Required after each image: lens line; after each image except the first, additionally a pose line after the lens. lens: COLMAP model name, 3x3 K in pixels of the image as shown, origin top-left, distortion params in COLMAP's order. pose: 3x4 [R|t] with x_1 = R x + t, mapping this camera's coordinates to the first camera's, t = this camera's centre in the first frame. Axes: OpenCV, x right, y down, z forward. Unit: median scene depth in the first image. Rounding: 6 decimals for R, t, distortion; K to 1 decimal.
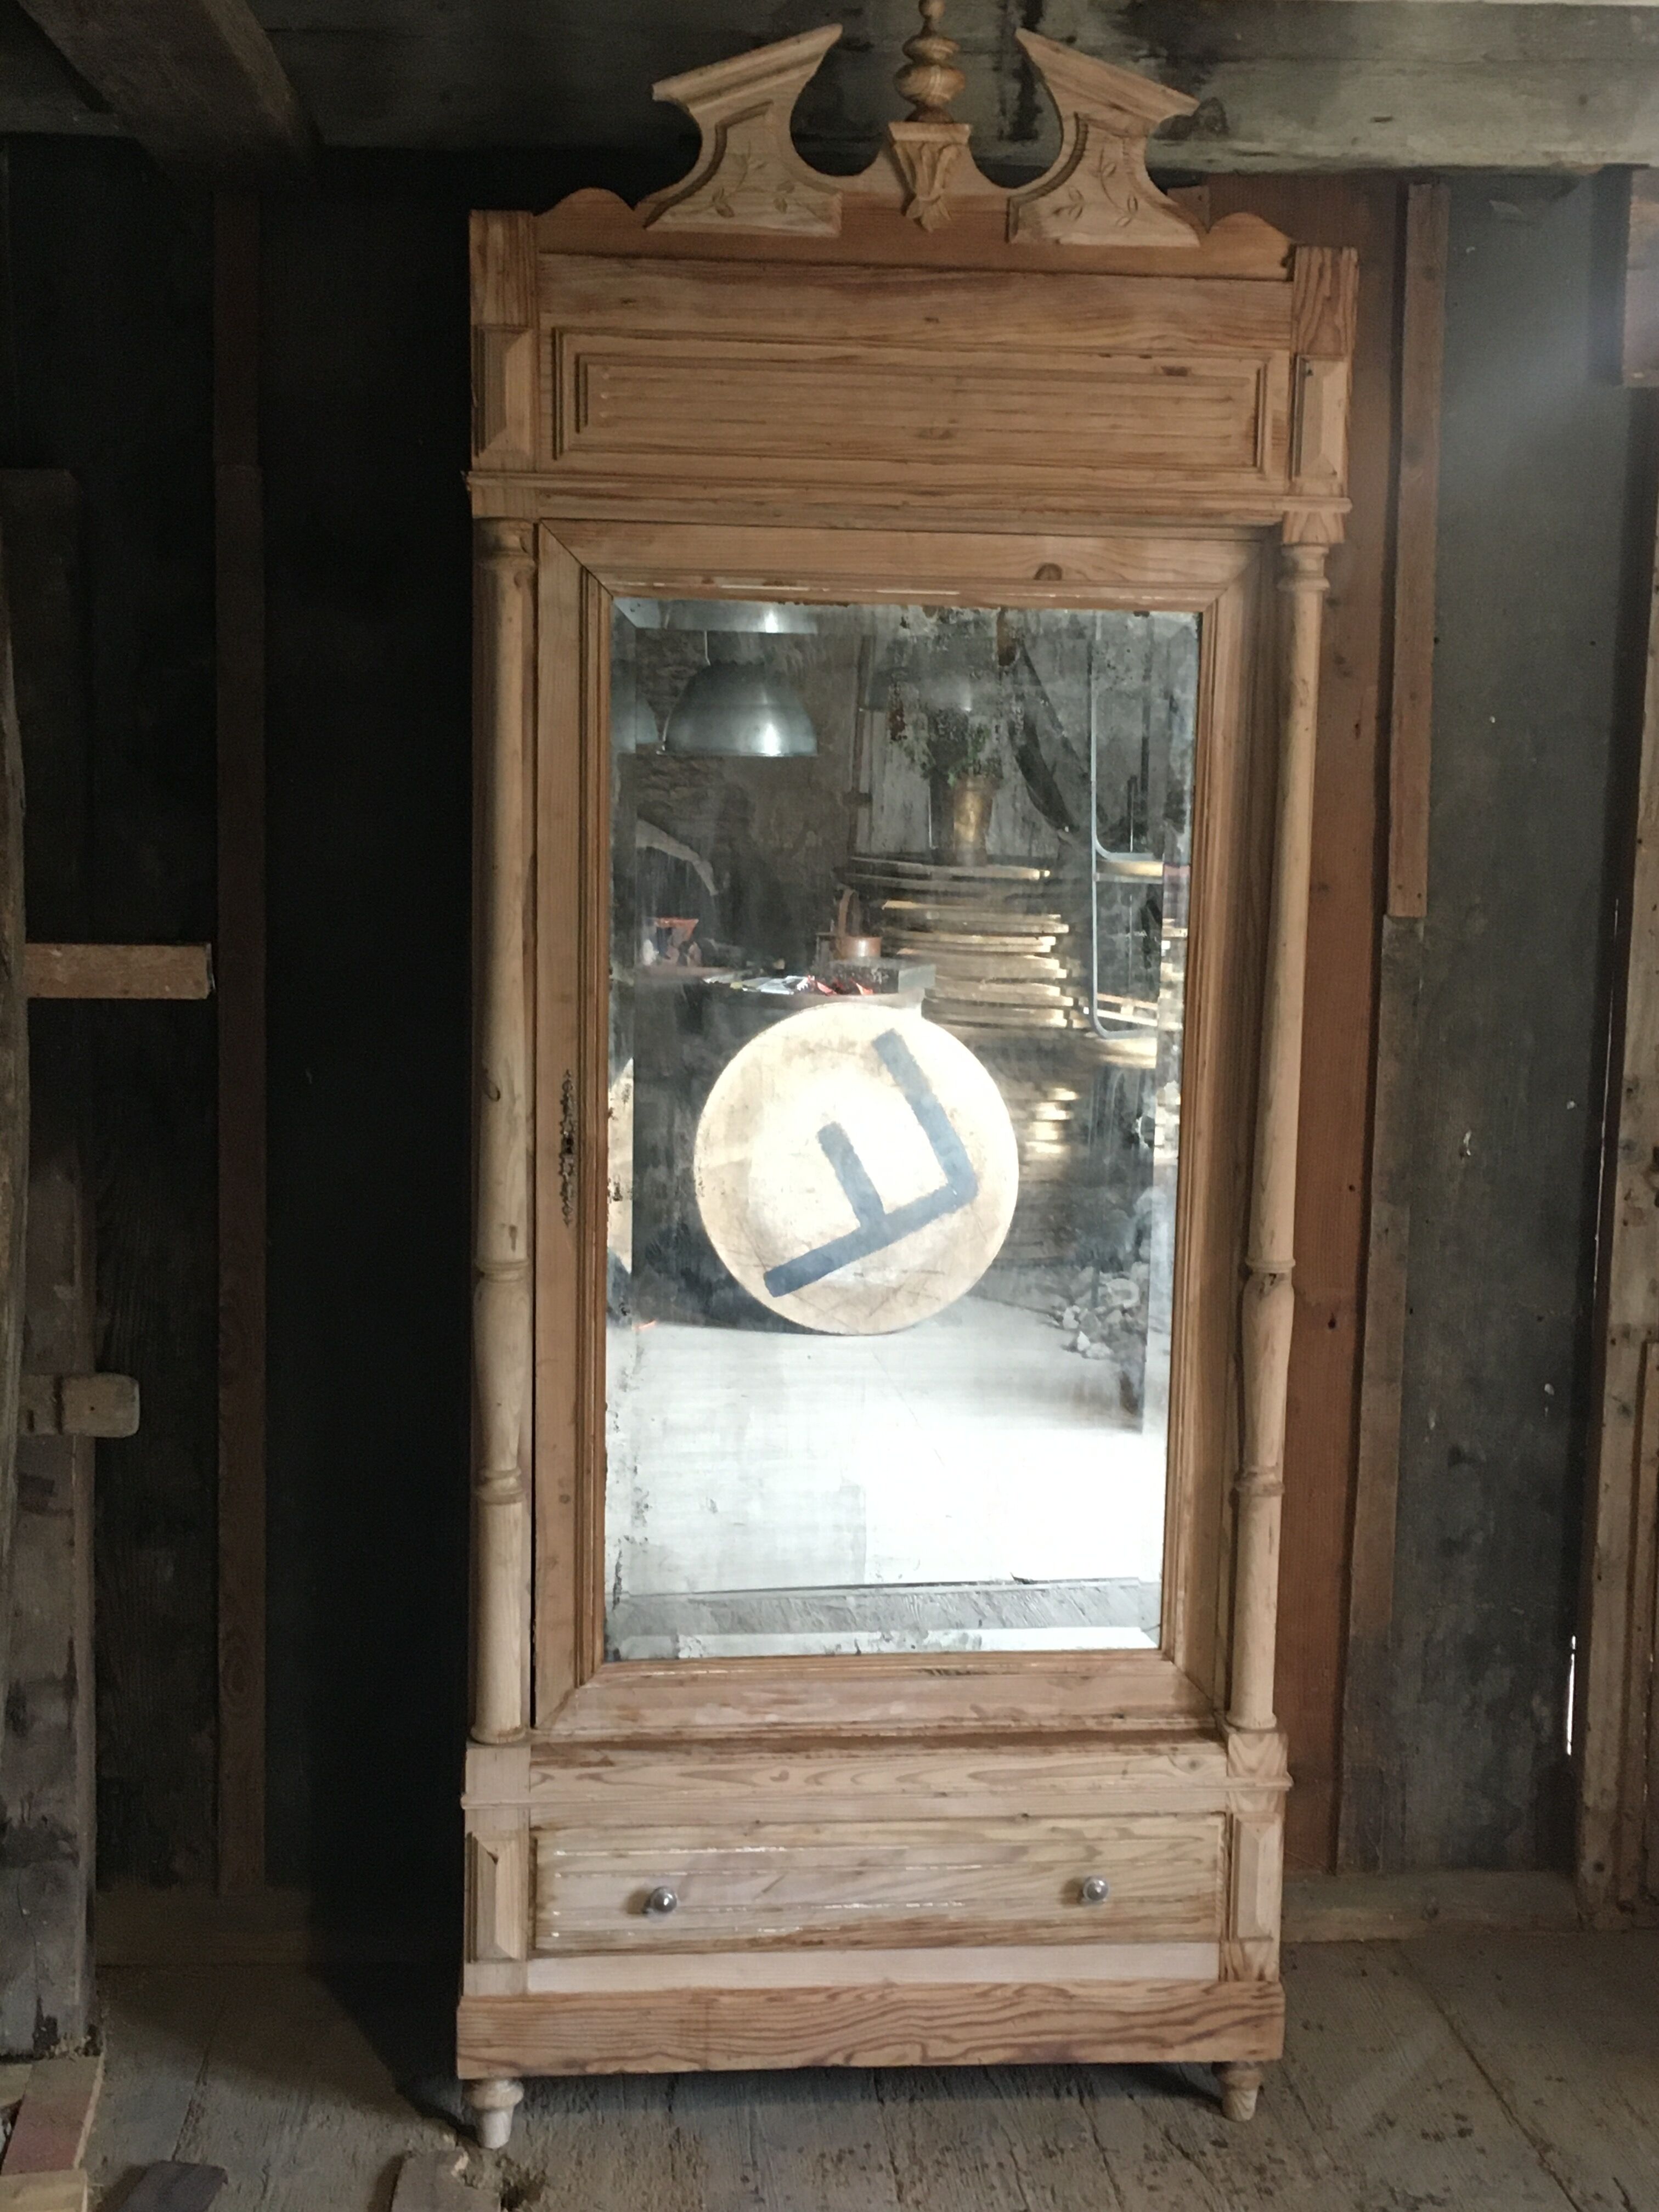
lens RADIAL K [[2616.9, 0, 836.0], [0, 2616.9, 1117.8], [0, 0, 1]] dist [0.056027, 0.000000]
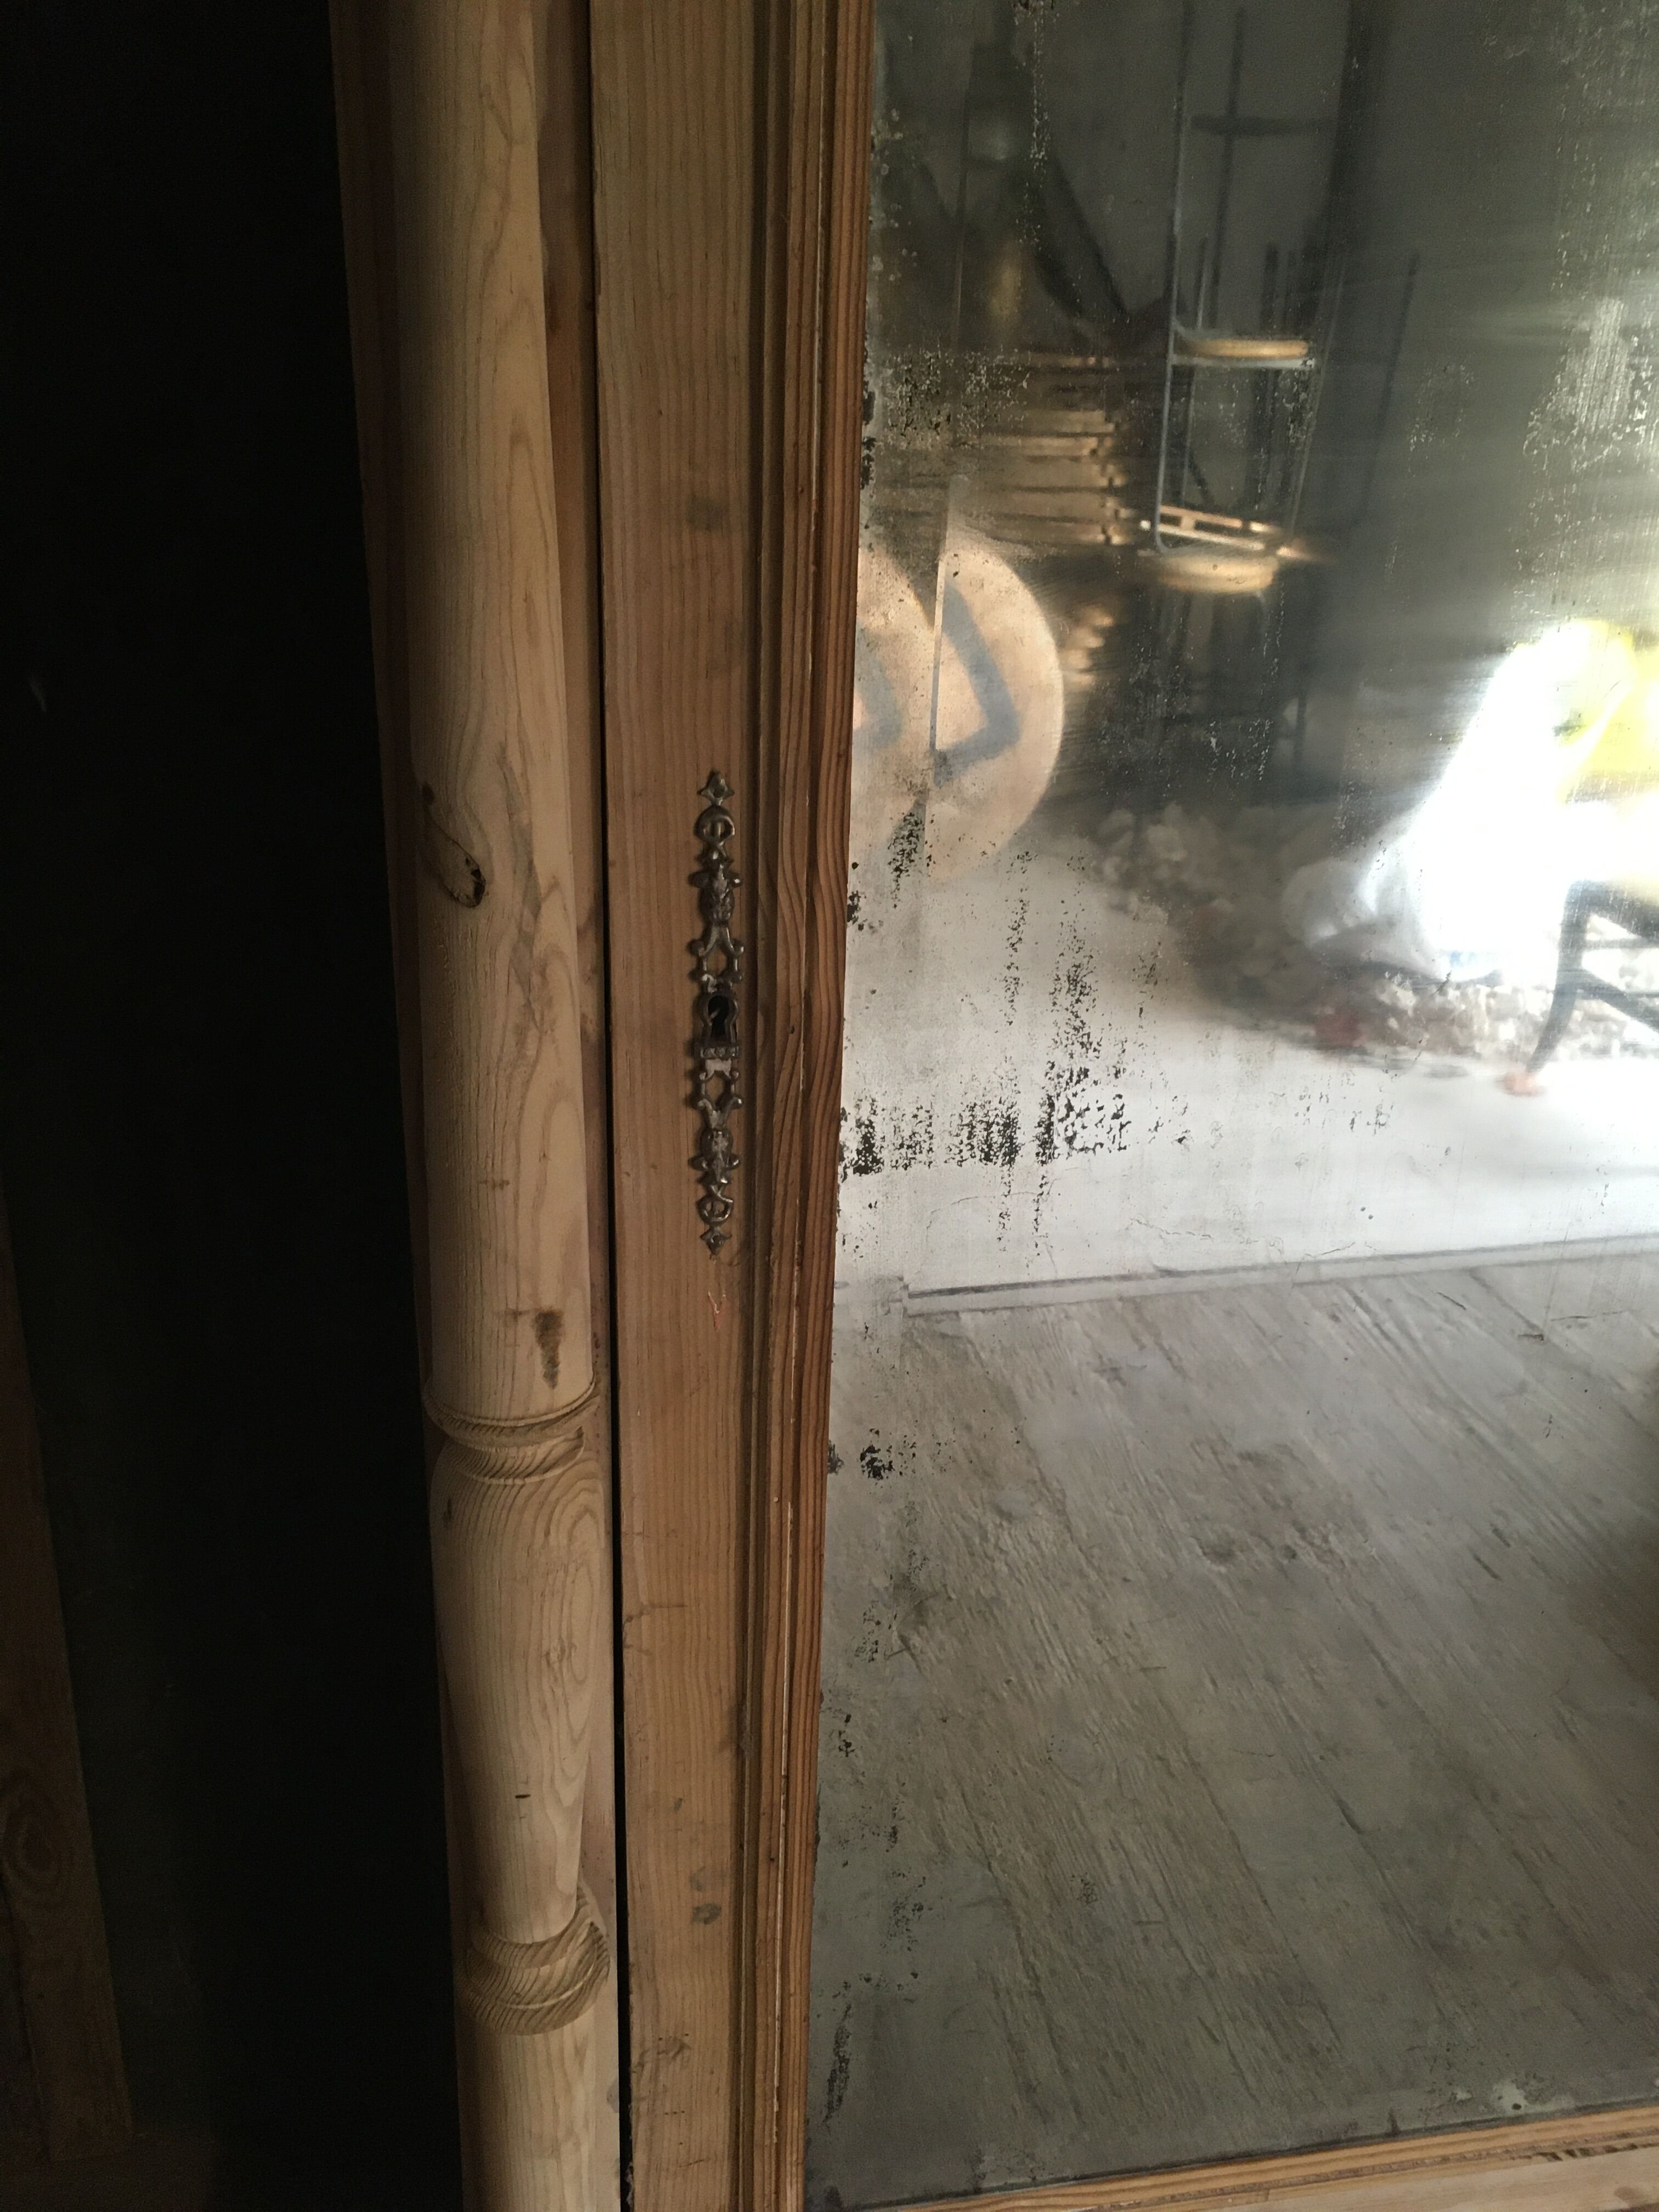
lens RADIAL K [[1865.1, 0, 832.5], [0, 1865.1, 1104.5], [0, 0, 1]] dist [0.046223, 0.004673]
pose [[0.998762, -0.009134, 0.048889, -0.096633], [-0.003876, 0.965708, 0.259603, -0.035358], [-0.049584, -0.259472, 0.964477, 0.763684]]
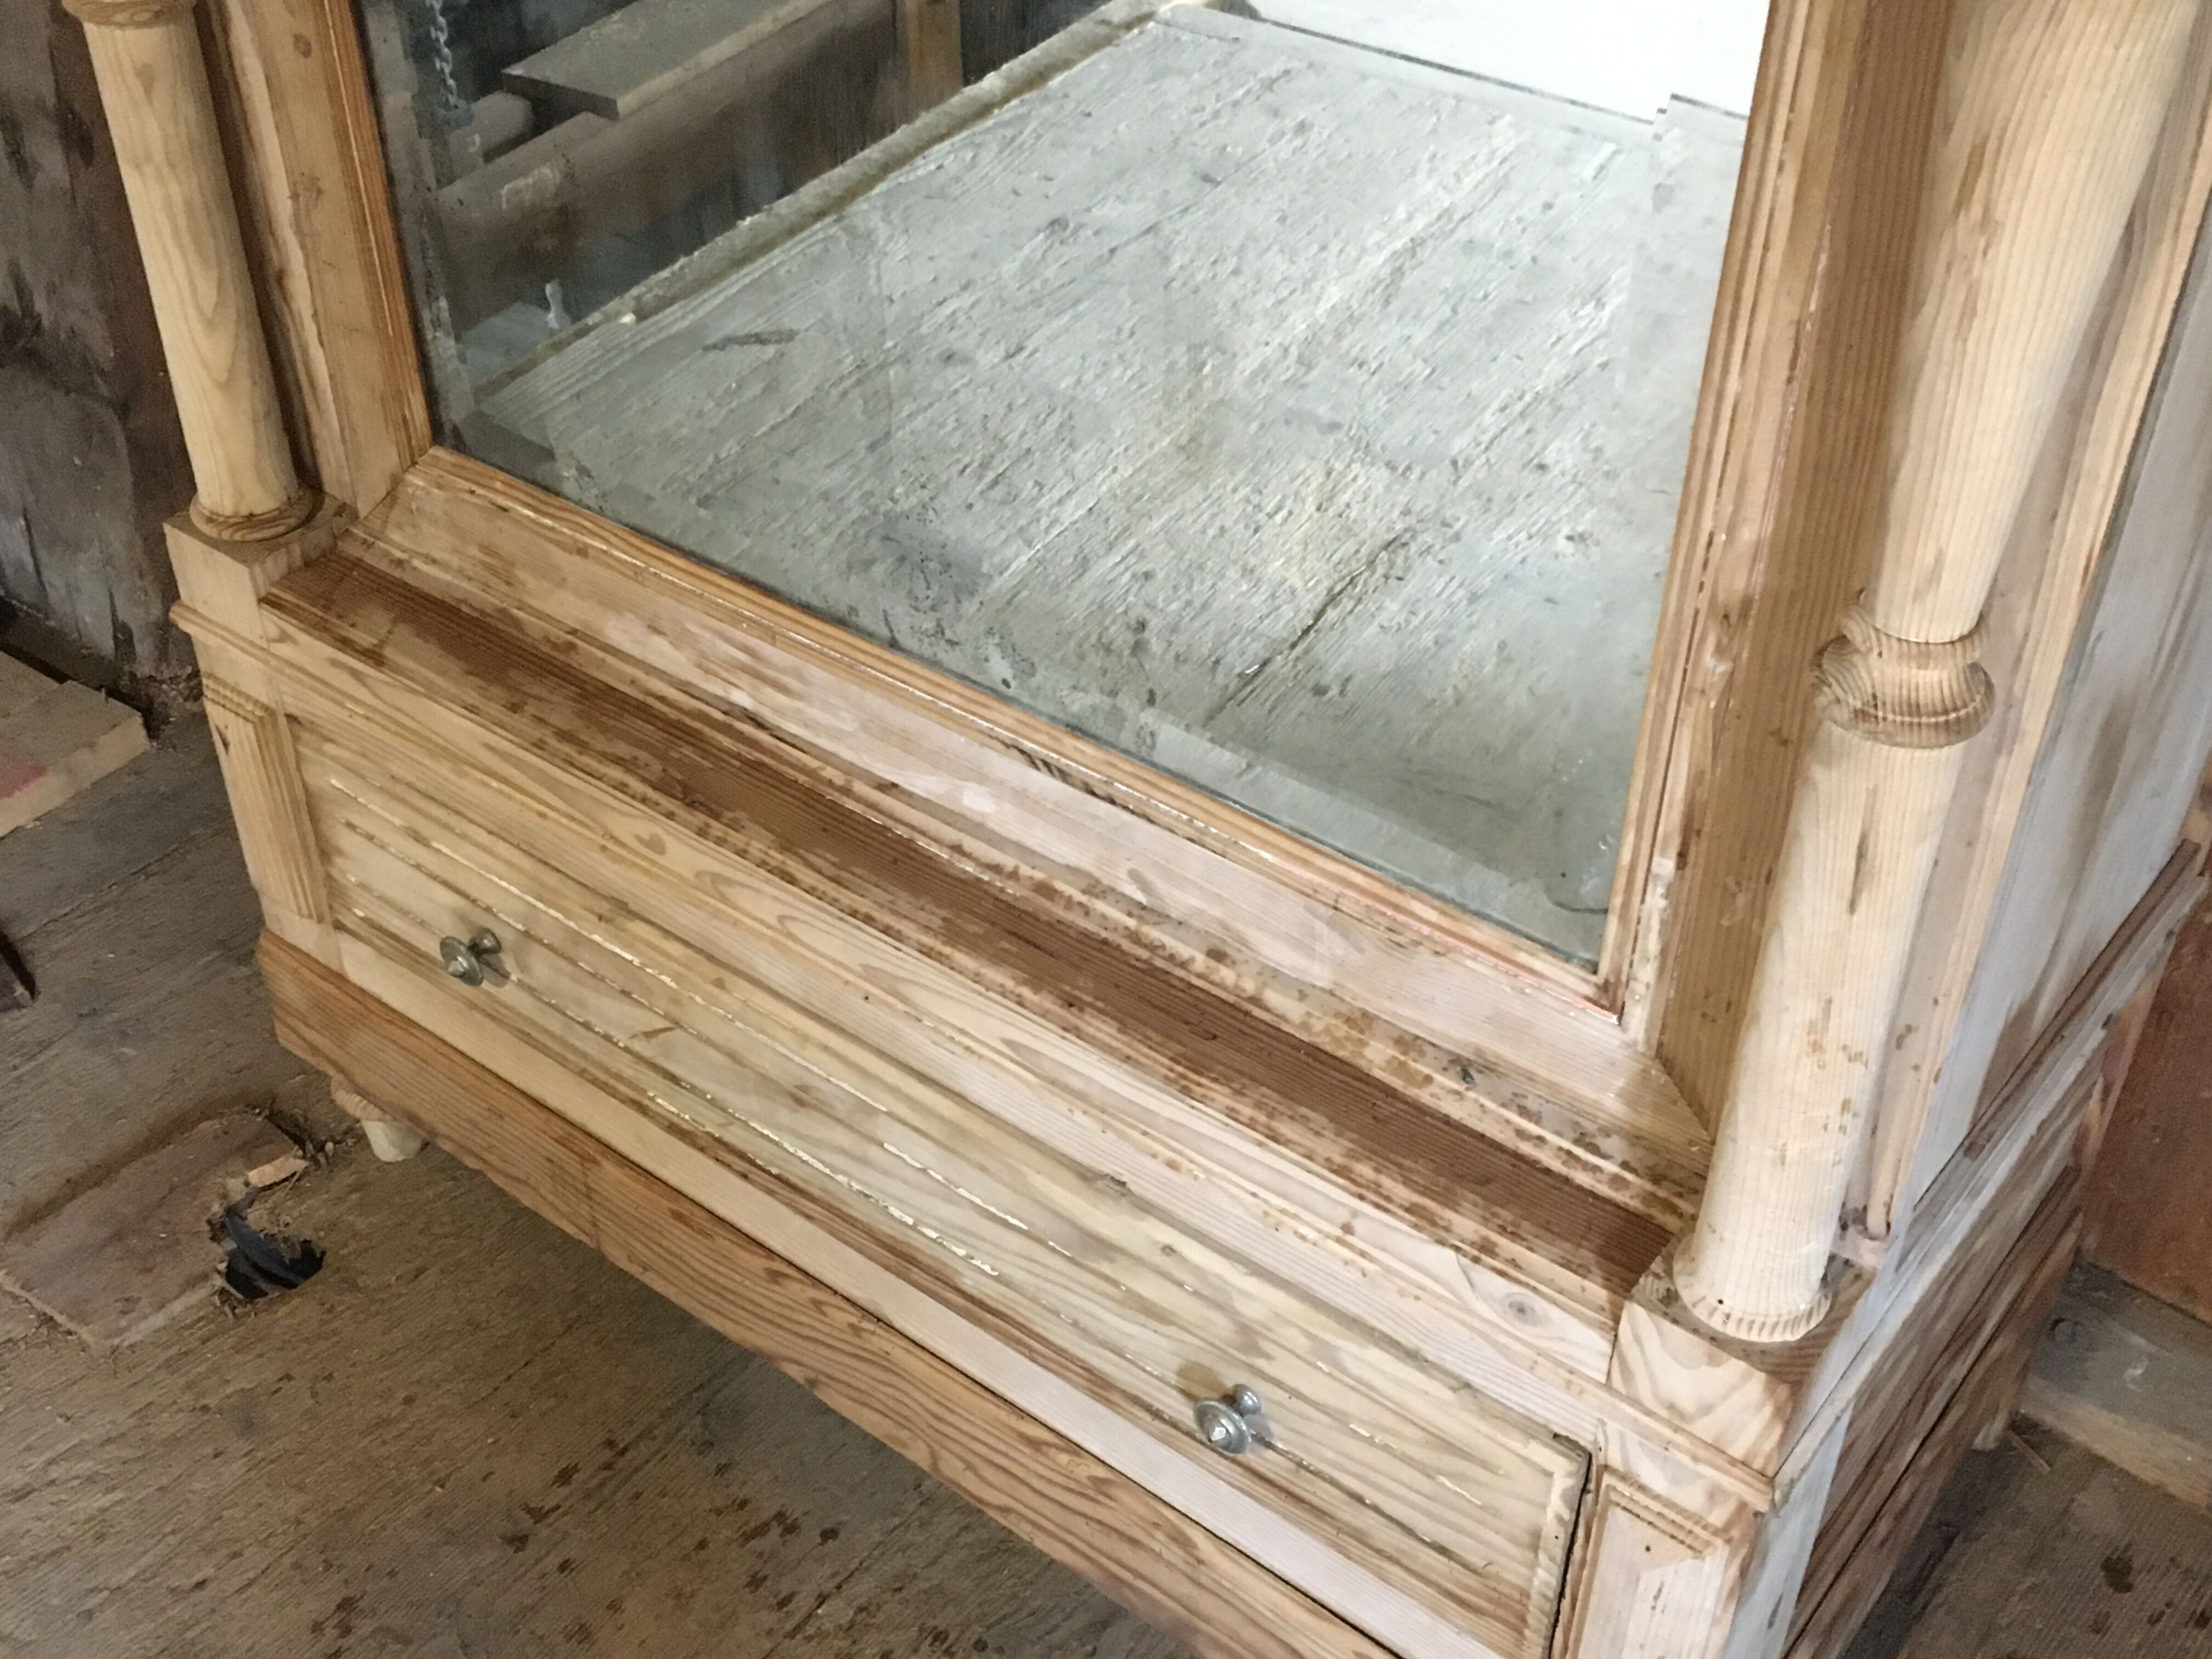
lens RADIAL K [[2616.9, 0, 1110.2], [0, 2616.9, 834.4], [0, 0, 1]] dist [0.056027, 0.000000]
pose [[0.730846, 0.424811, -0.534227, 0.254732], [-0.087897, 0.834764, 0.543547, 0.014250], [0.676859, -0.350292, 0.647424, 0.770931]]
